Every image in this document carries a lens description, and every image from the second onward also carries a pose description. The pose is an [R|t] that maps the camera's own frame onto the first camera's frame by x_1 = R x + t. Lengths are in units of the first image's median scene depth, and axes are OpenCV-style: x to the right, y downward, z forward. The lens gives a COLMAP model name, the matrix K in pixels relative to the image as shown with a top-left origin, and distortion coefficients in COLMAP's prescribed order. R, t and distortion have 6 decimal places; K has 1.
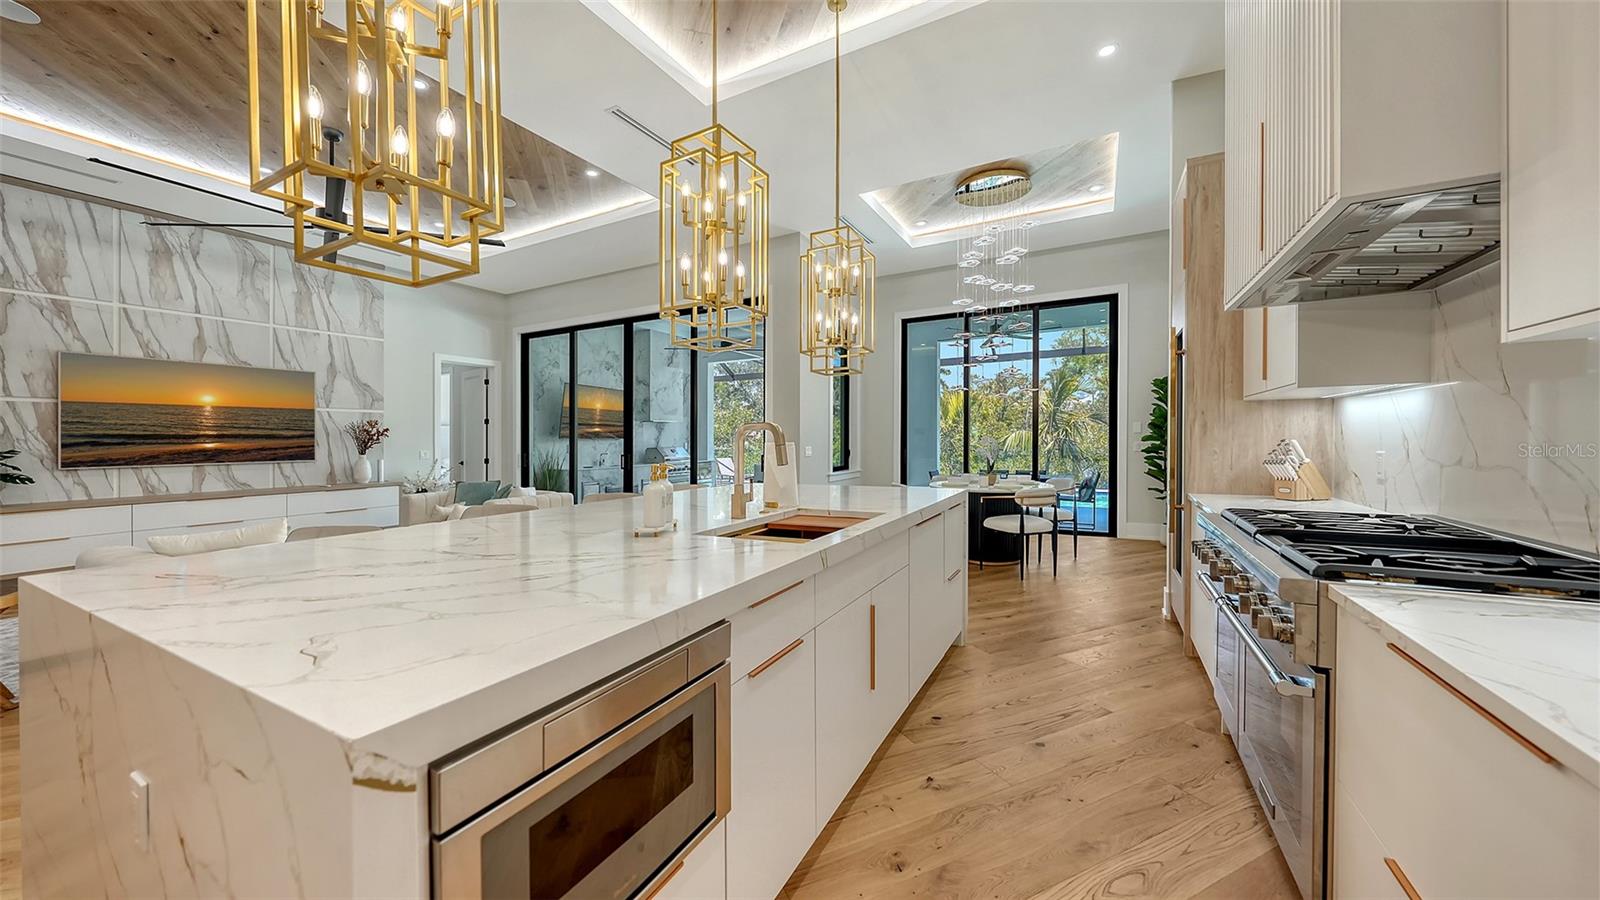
lens RADIAL K [[557.9, 0, 789.9], [0, 557.9, 448.6], [0, 0, 1]] dist [0.000433, -0.000031]
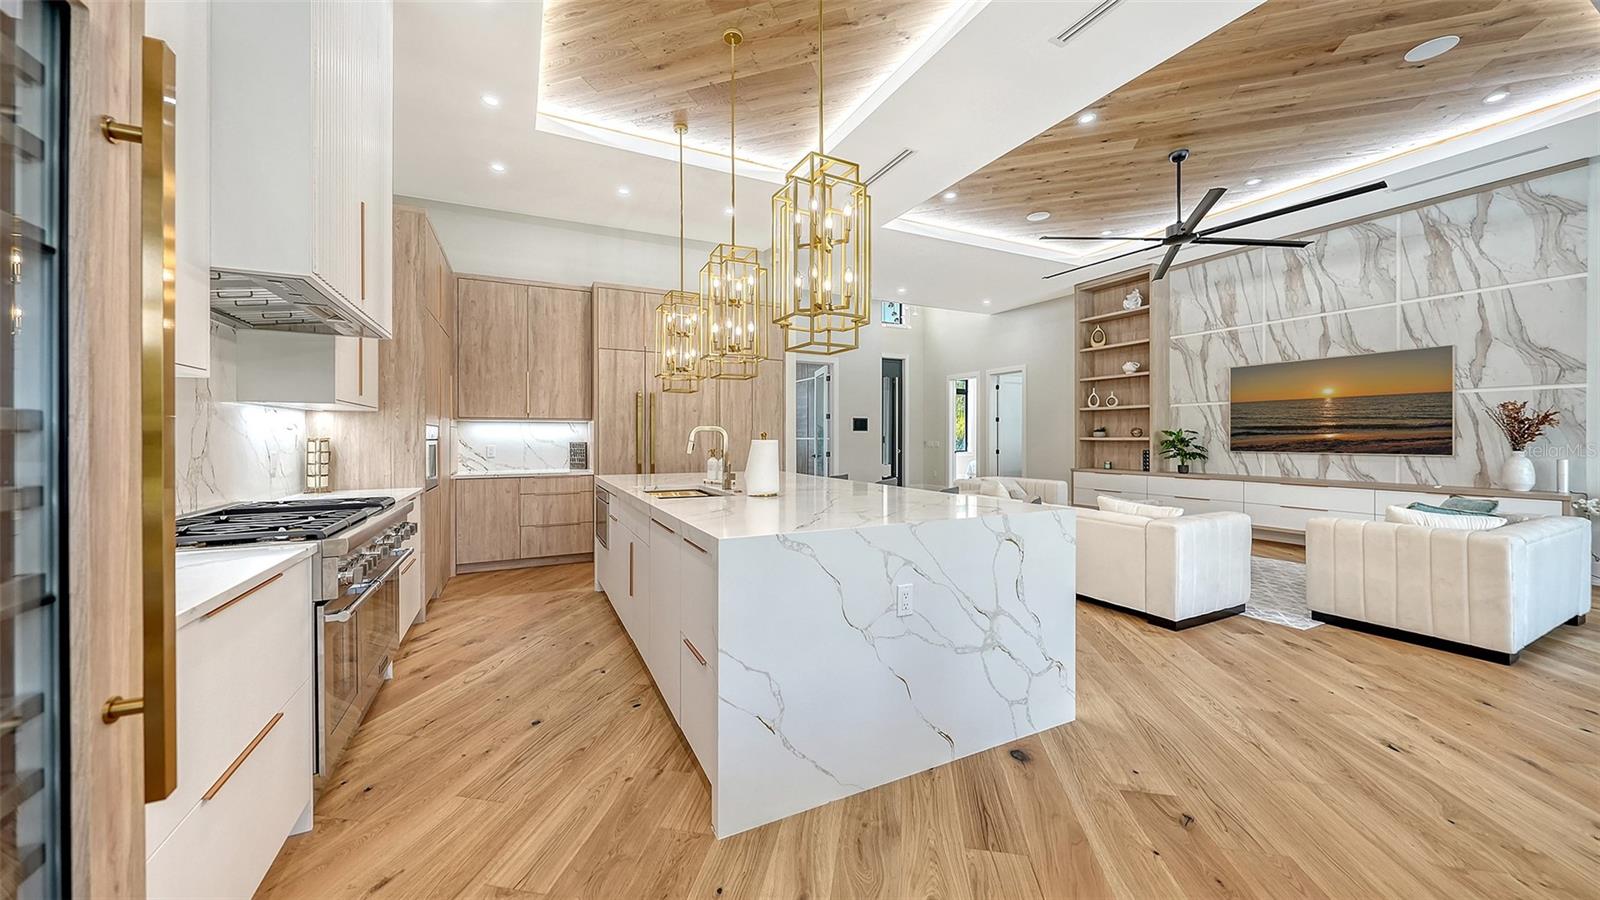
lens RADIAL K [[557.9, 0, 794.9], [0, 557.9, 440.7], [0, 0, 1]] dist [0.000433, -0.000031]
pose [[-0.567789, 0.024957, -0.822796, 0.402023], [0.001742, 0.999575, 0.029117, -0.028684], [0.823173, 0.015099, -0.567591, 0.770018]]
